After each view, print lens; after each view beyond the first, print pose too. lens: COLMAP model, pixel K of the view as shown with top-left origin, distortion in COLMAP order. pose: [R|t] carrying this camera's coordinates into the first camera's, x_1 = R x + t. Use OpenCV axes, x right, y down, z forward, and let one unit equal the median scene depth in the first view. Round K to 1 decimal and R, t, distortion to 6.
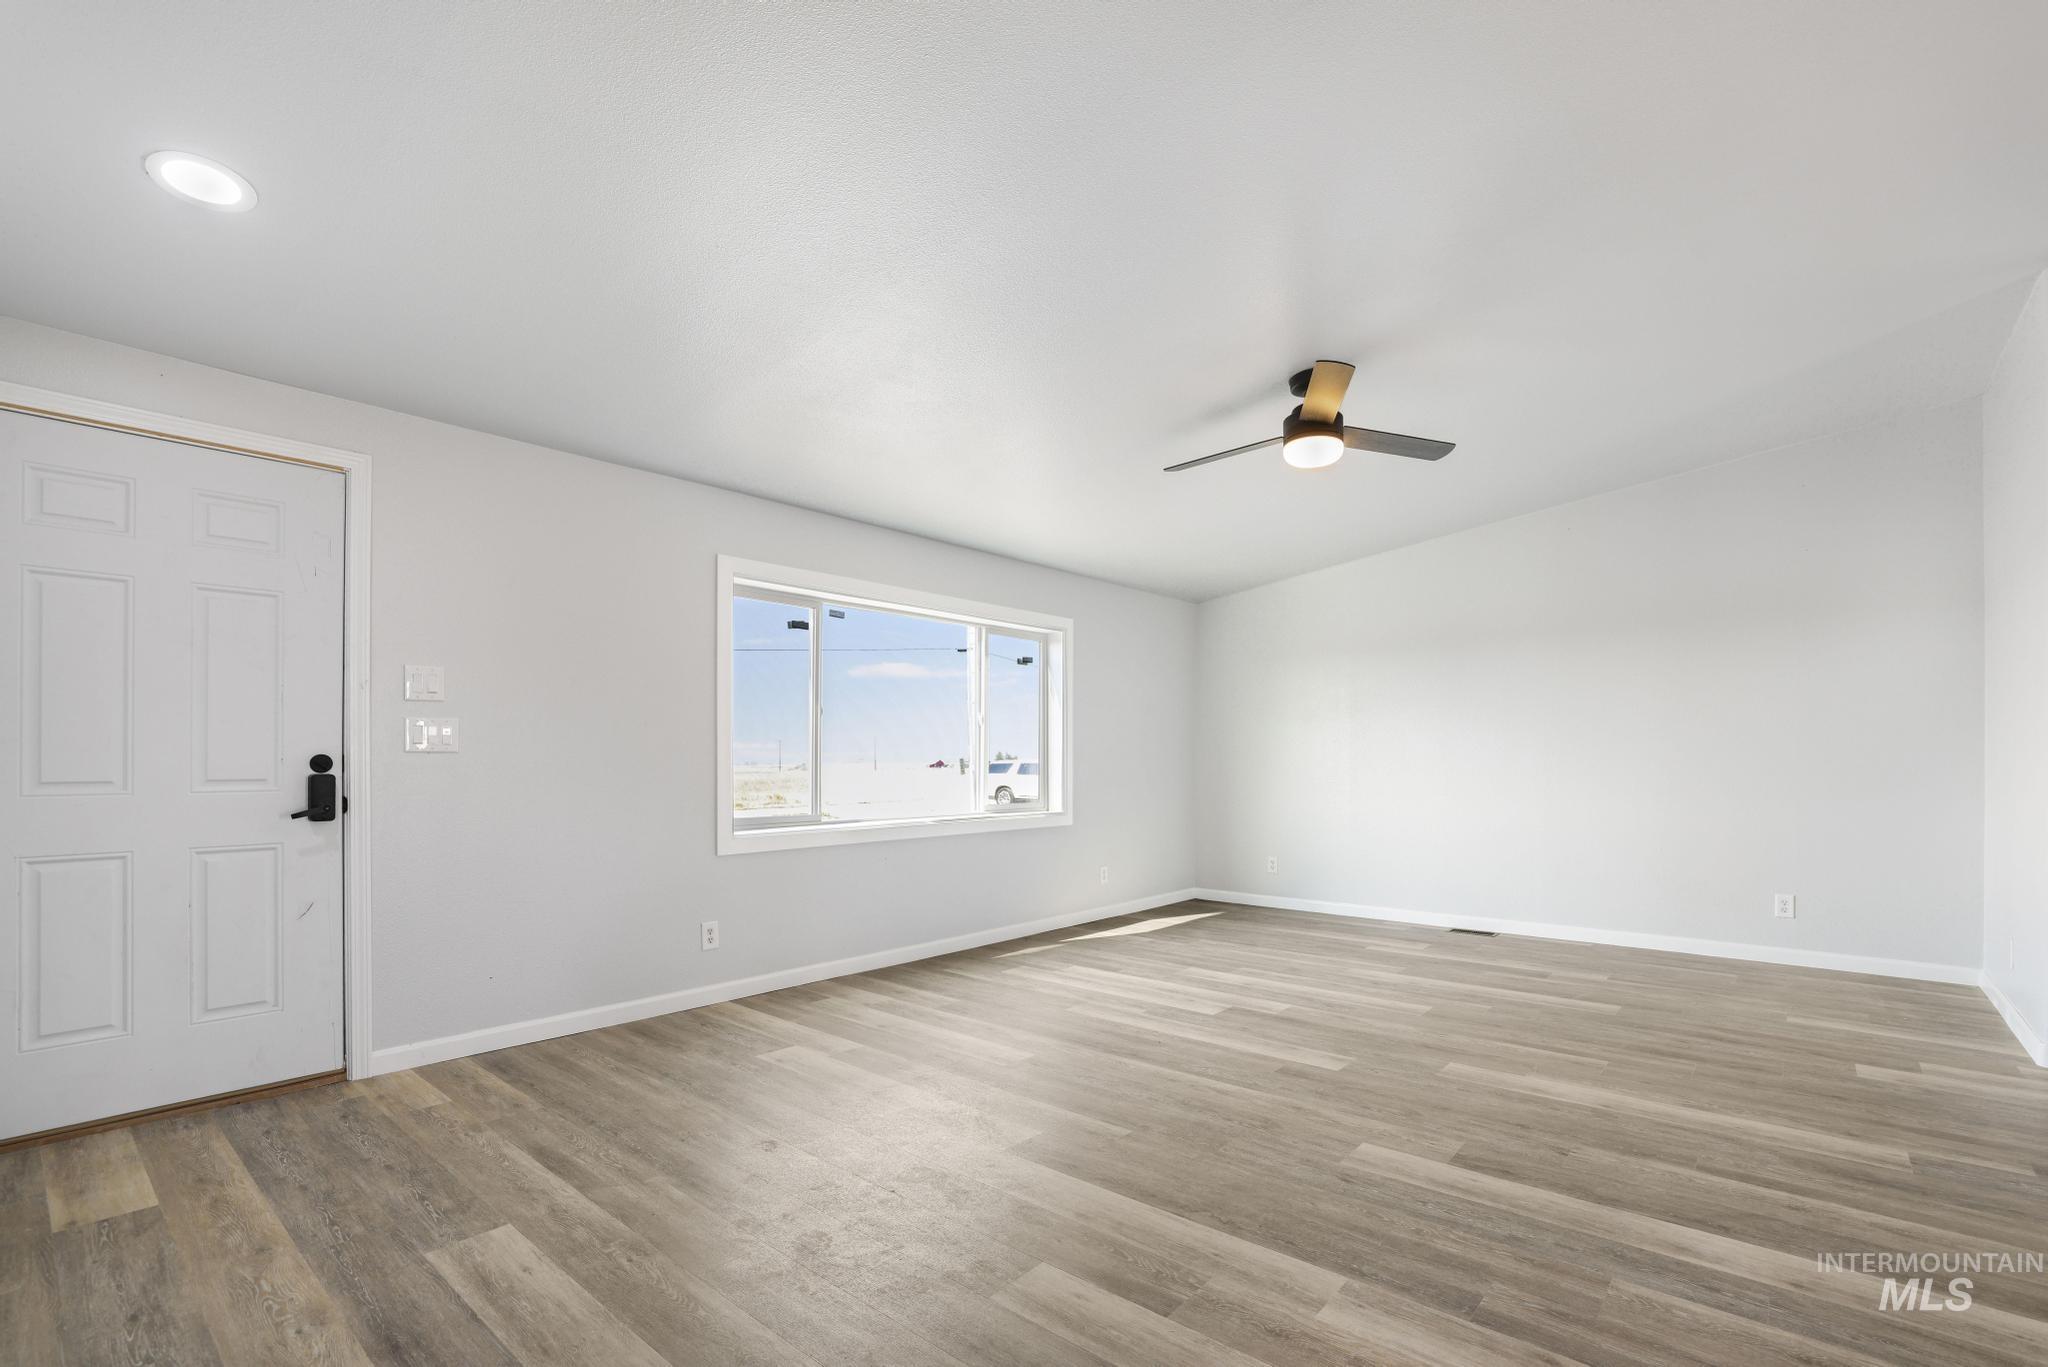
lens RADIAL K [[903.1, 0, 1058.0], [0, 903.1, 743.7], [0, 0, 1]] dist [-0.033769, 0.012227]
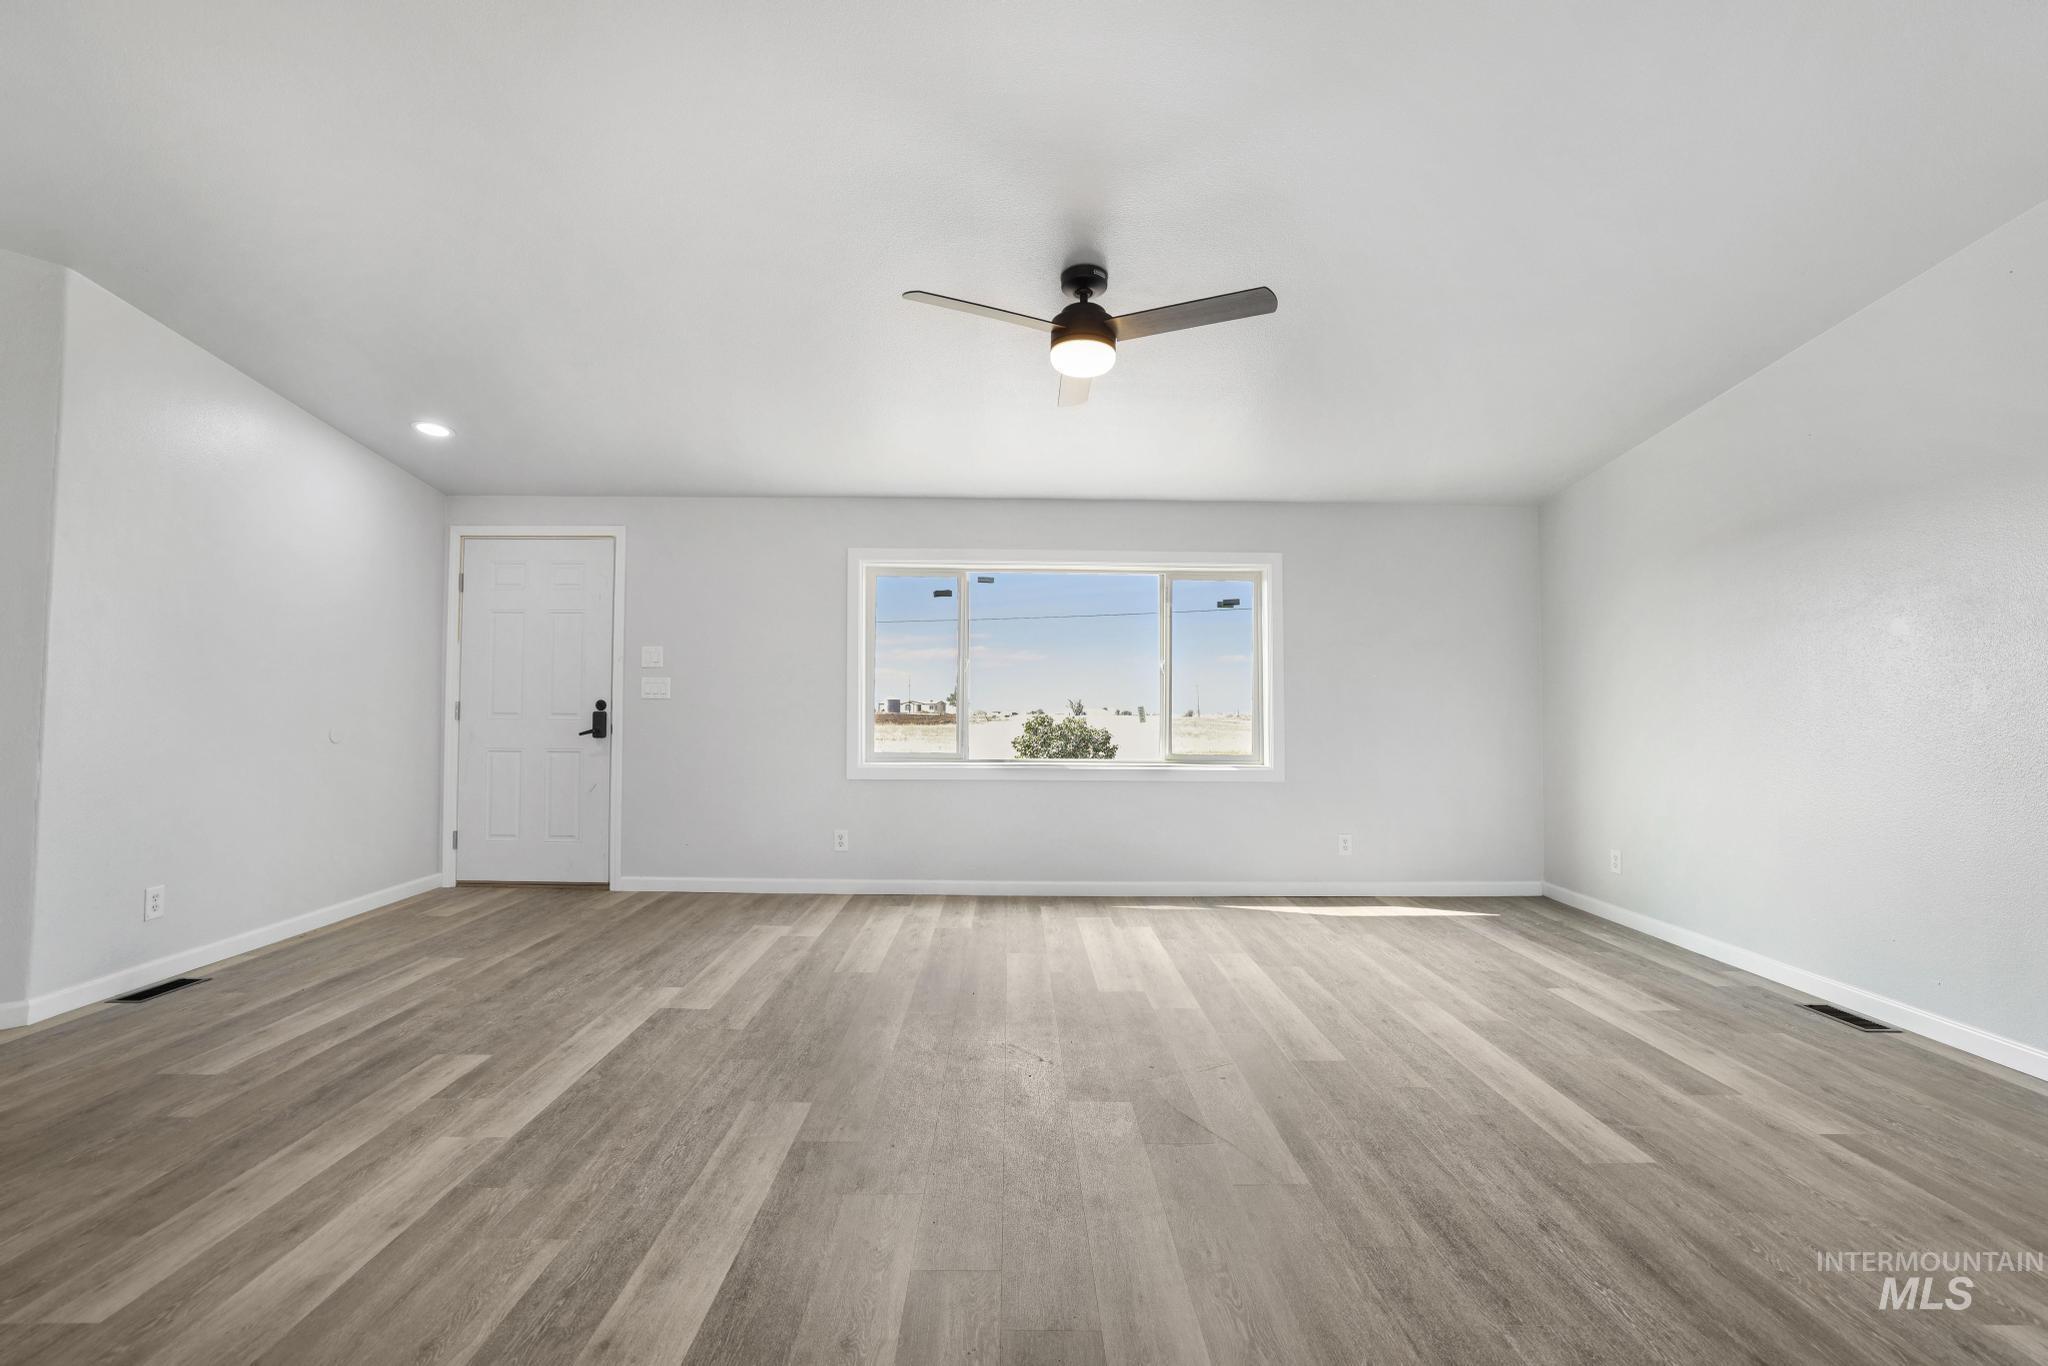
lens RADIAL K [[903.1, 0, 1030.4], [0, 903.1, 680.5], [0, 0, 1]] dist [-0.033769, 0.012227]
pose [[0.660198, -0.012566, -0.750987, 0.779462], [0.004189, 0.999906, -0.013049, -0.000228], [0.751080, 0.005468, 0.660188, 0.334449]]
